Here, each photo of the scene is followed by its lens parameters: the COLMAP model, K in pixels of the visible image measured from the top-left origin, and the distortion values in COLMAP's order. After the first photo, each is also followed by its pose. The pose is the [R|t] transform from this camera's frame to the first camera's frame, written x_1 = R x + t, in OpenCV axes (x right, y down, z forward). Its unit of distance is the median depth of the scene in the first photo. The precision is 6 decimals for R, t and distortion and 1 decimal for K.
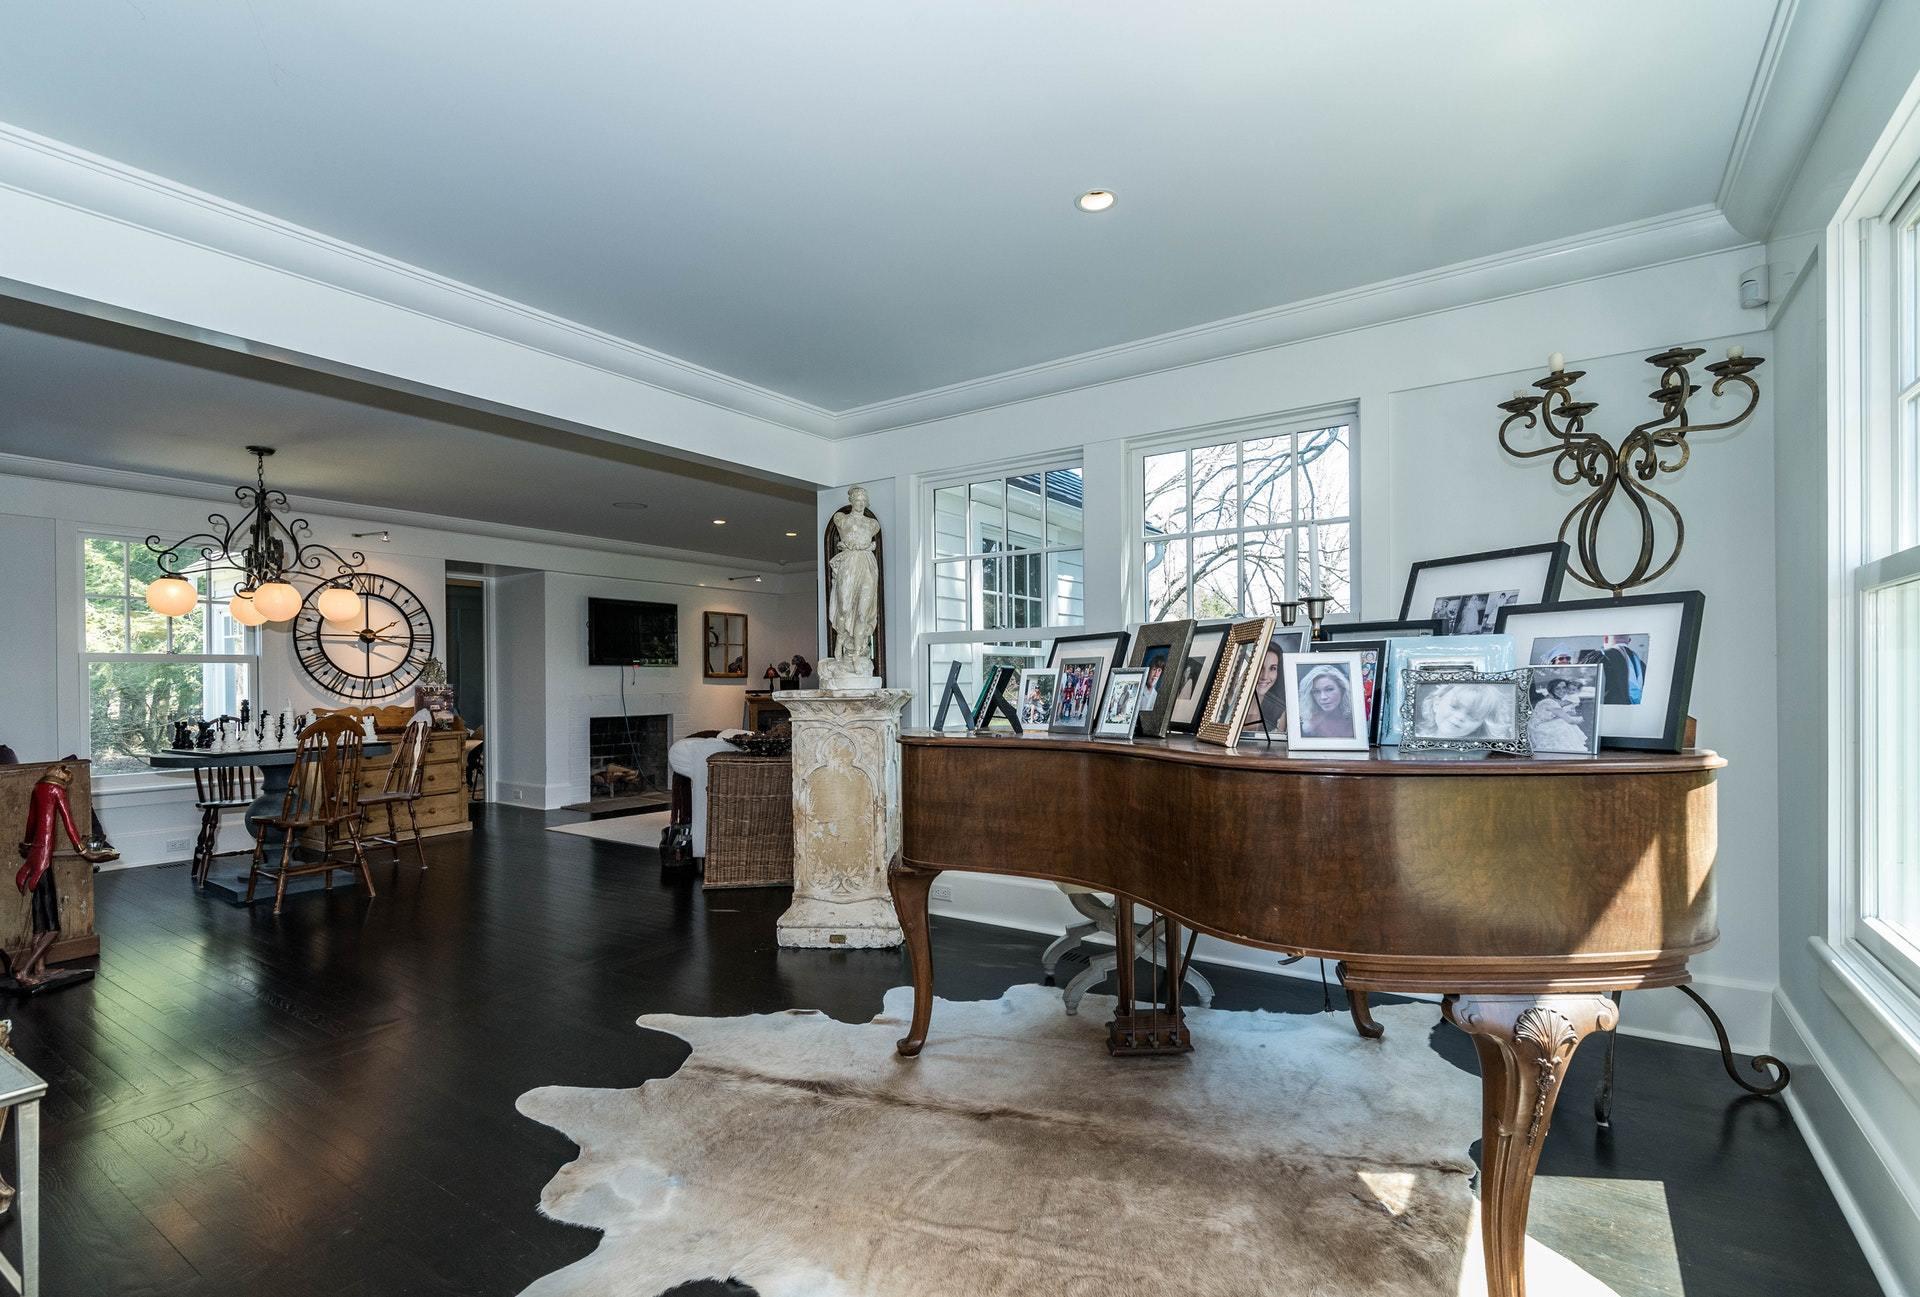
lens RADIAL K [[883.2, 0, 950.8], [0, 883.2, 682.1], [0, 0, 1]] dist [-0.000579, 0.000284]
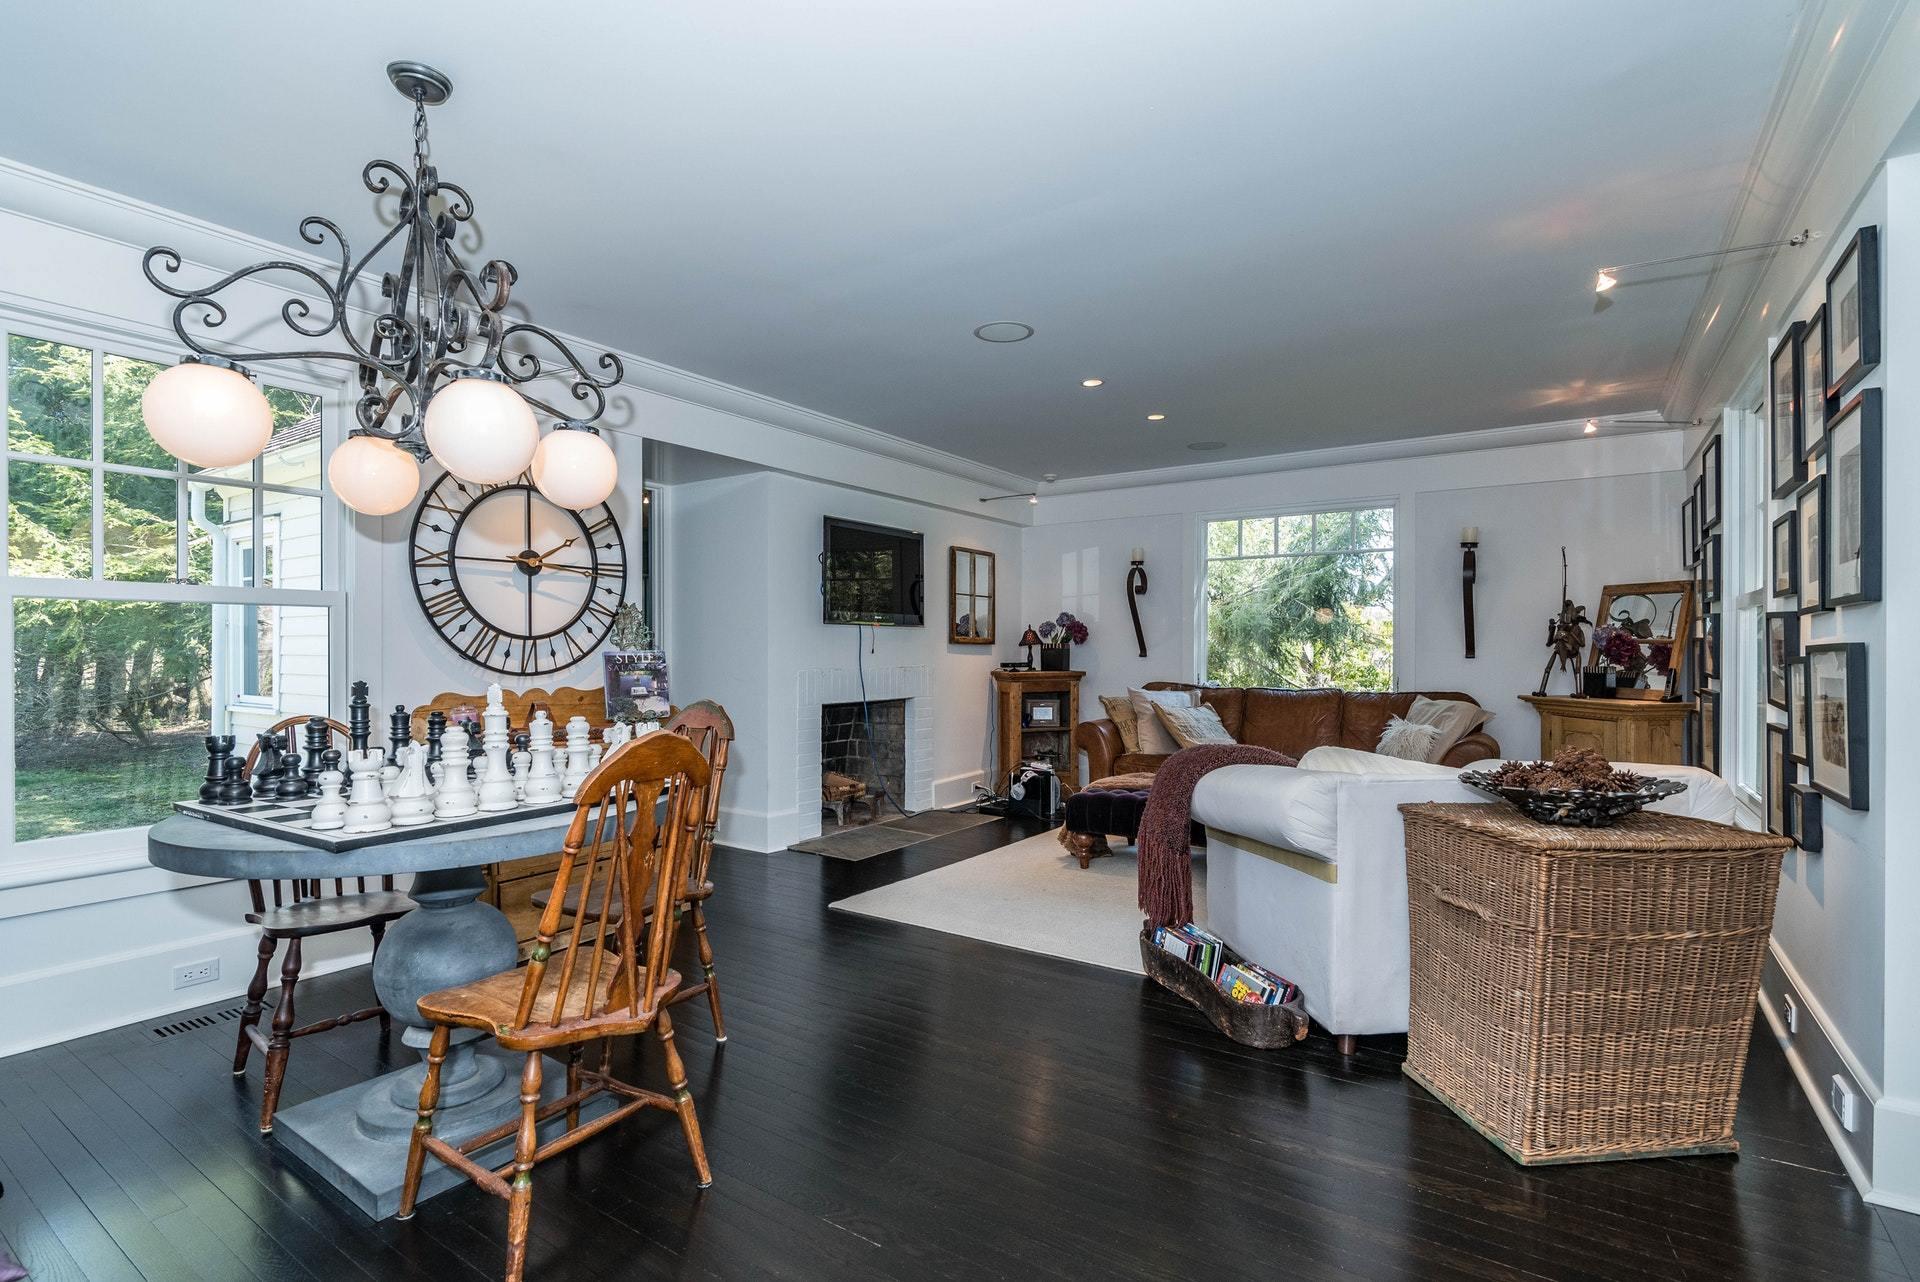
lens RADIAL K [[895.5, 0, 944.9], [0, 895.5, 649.0], [0, 0, 1]] dist [-0.001373, -0.000214]
pose [[0.999962, 0.008027, 0.003376, -0.387769], [-0.008016, 0.999962, -0.003310, 0.002030], [-0.003403, 0.003283, 0.999989, 0.420793]]
